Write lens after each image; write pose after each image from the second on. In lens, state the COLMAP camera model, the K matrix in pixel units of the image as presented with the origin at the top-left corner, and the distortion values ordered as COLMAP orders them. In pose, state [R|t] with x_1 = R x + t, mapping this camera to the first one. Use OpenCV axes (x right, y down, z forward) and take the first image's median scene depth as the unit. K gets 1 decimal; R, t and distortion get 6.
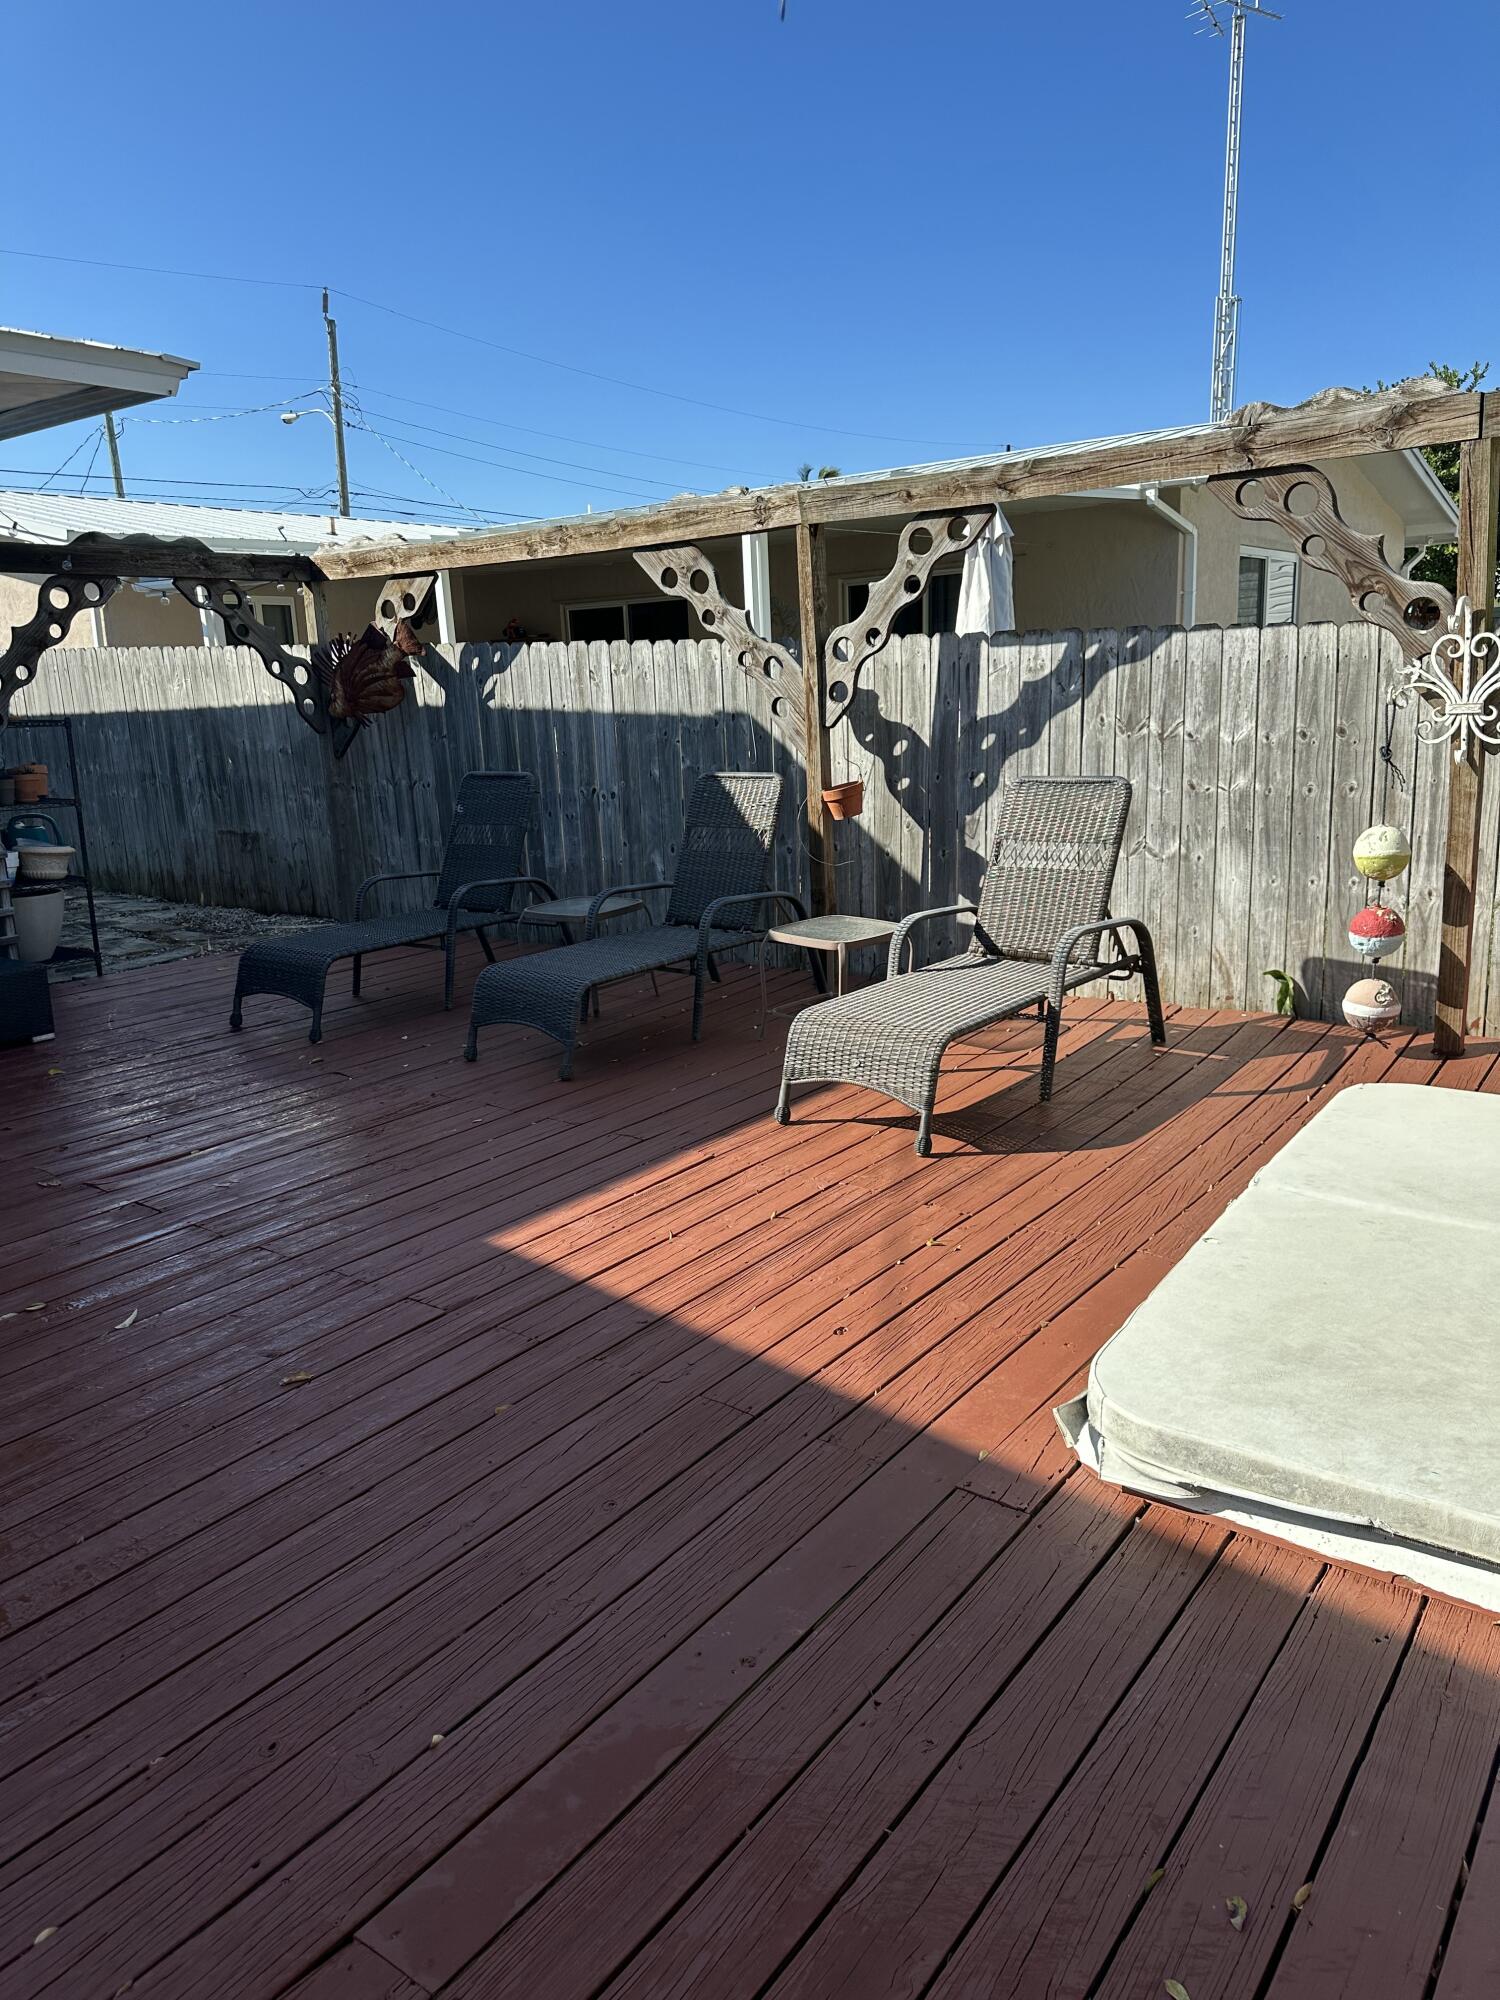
lens RADIAL K [[1435.3, 0, 747.0], [0, 1435.3, 1036.4], [0, 0, 1]] dist [0.116265, -0.227218]
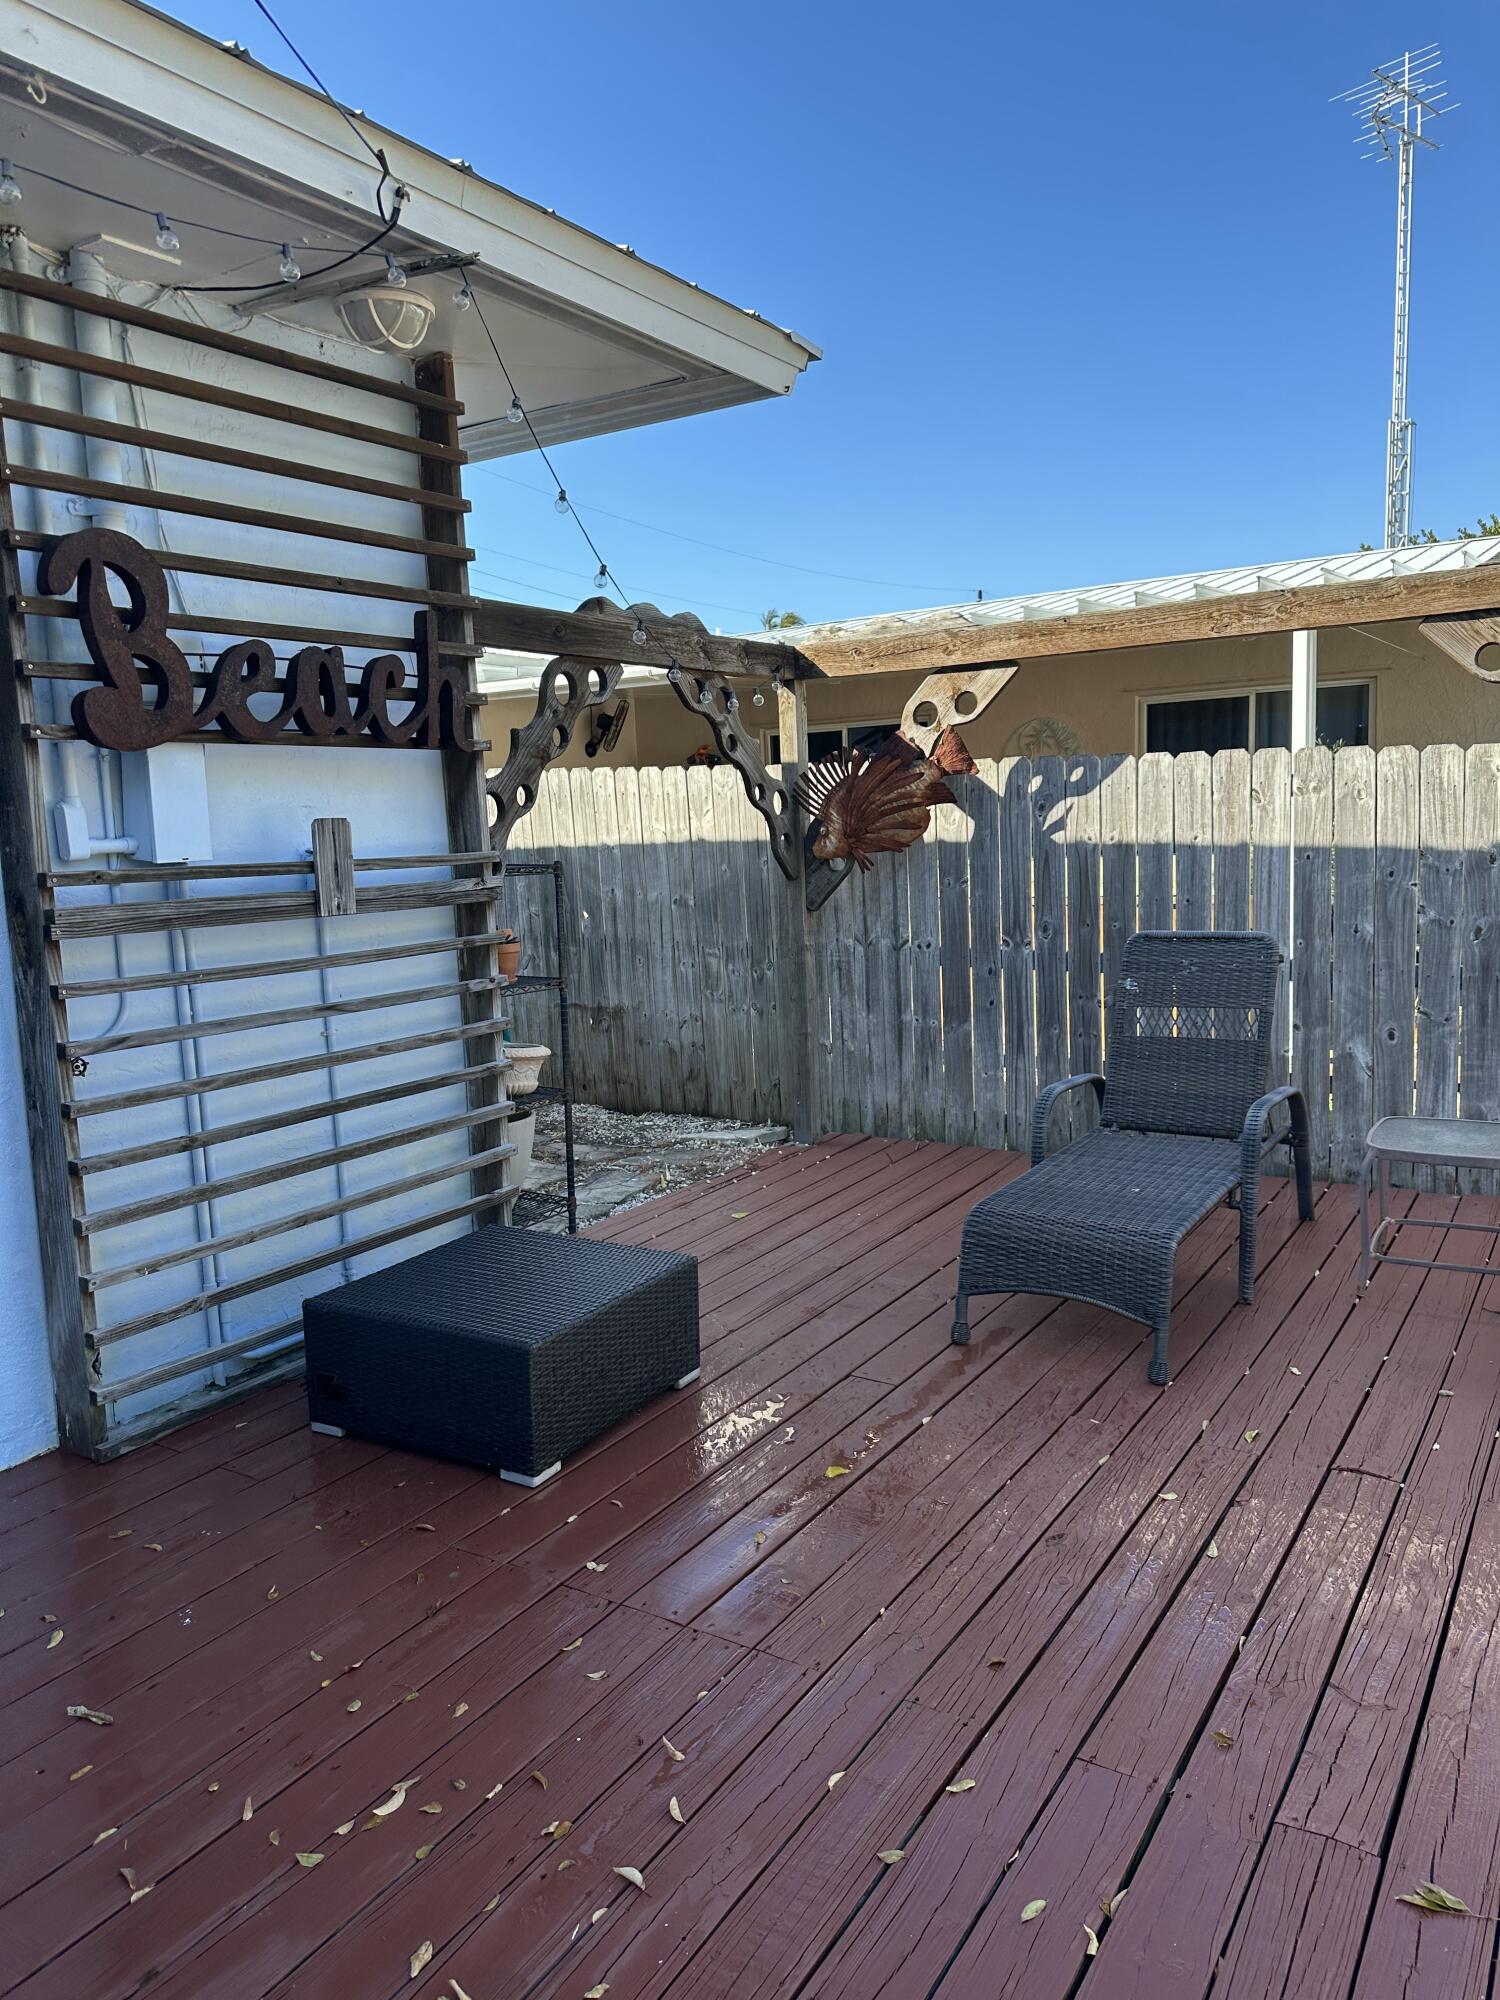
lens RADIAL K [[1410.2, 0, 747.4], [0, 1410.2, 1004.5], [0, 0, 1]] dist [0.169365, -0.322714]
pose [[0.996541, -0.011860, 0.082252, -0.394524], [0.020901, 0.993718, -0.109941, -0.069318], [-0.080431, 0.111280, 0.990529, 0.306176]]
